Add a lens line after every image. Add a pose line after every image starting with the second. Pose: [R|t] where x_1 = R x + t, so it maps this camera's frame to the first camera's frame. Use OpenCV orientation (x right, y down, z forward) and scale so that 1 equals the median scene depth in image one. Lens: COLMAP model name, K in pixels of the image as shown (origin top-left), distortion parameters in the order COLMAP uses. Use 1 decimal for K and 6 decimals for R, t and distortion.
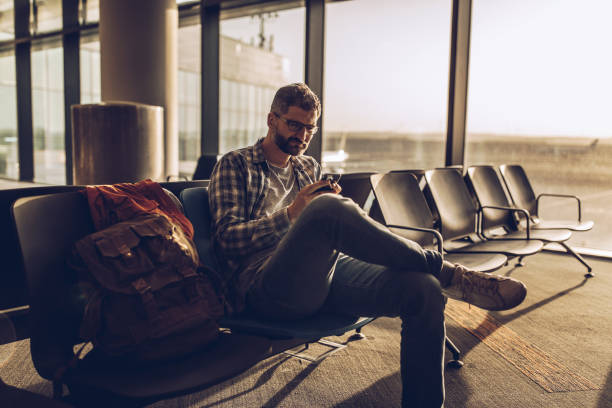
lens RADIAL K [[589.1, 0, 306.0], [0, 589.1, 204.0], [0, 0, 1]] dist [-0.007621, -0.011604]
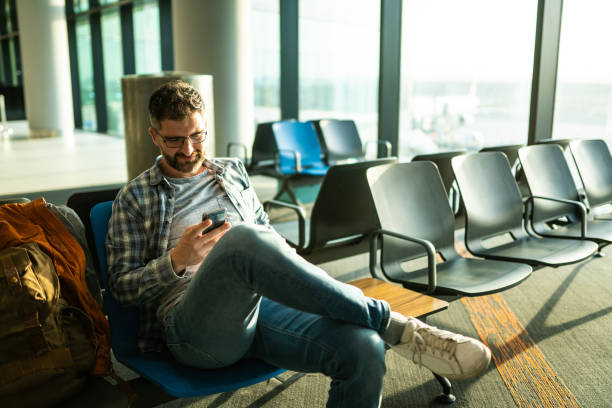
lens RADIAL K [[589.1, 0, 306.0], [0, 589.1, 204.0], [0, 0, 1]] dist [-0.007621, -0.011604]
pose [[0.976882, 0.023638, -0.212468, 0.180879], [-0.004452, 0.995902, 0.090330, -0.066444], [0.213733, -0.087296, 0.972984, 0.119777]]
